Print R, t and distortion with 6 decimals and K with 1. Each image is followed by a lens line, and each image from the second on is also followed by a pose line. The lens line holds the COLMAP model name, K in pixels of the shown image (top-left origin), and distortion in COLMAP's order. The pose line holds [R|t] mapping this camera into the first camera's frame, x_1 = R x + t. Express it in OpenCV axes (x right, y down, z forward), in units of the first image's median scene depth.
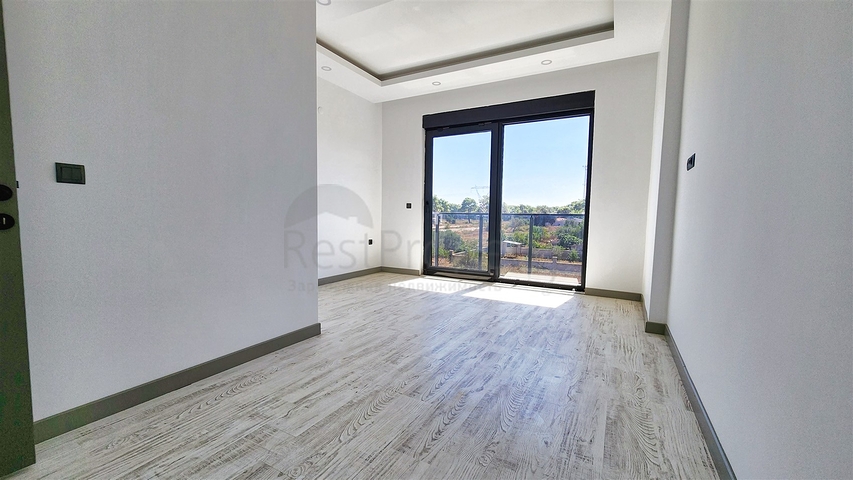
lens RADIAL K [[350.4, 0, 418.6], [0, 350.4, 241.2], [0, 0, 1]] dist [0.006016, -0.001701]
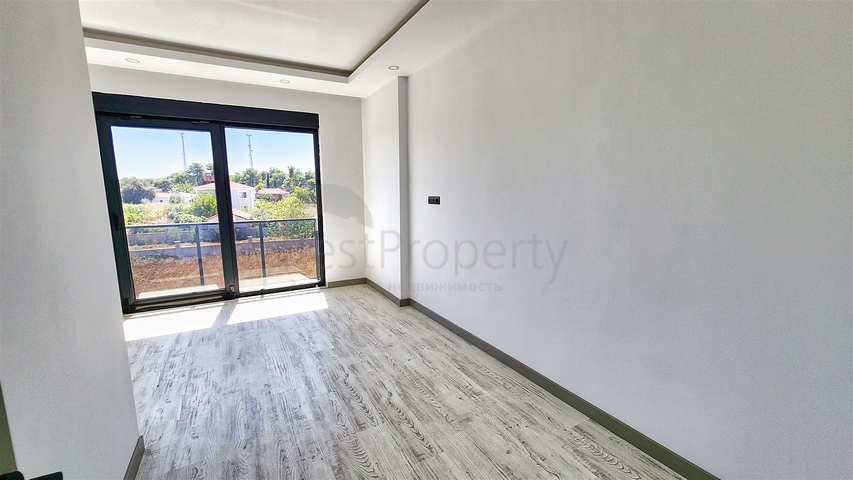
lens RADIAL K [[350.4, 0, 428.0], [0, 350.4, 241.6], [0, 0, 1]] dist [0.006016, -0.001701]
pose [[0.518365, -0.143914, 0.842963, -0.524841], [0.079891, 0.989576, 0.119817, -0.190090], [-0.851420, 0.005236, 0.524459, 0.141591]]
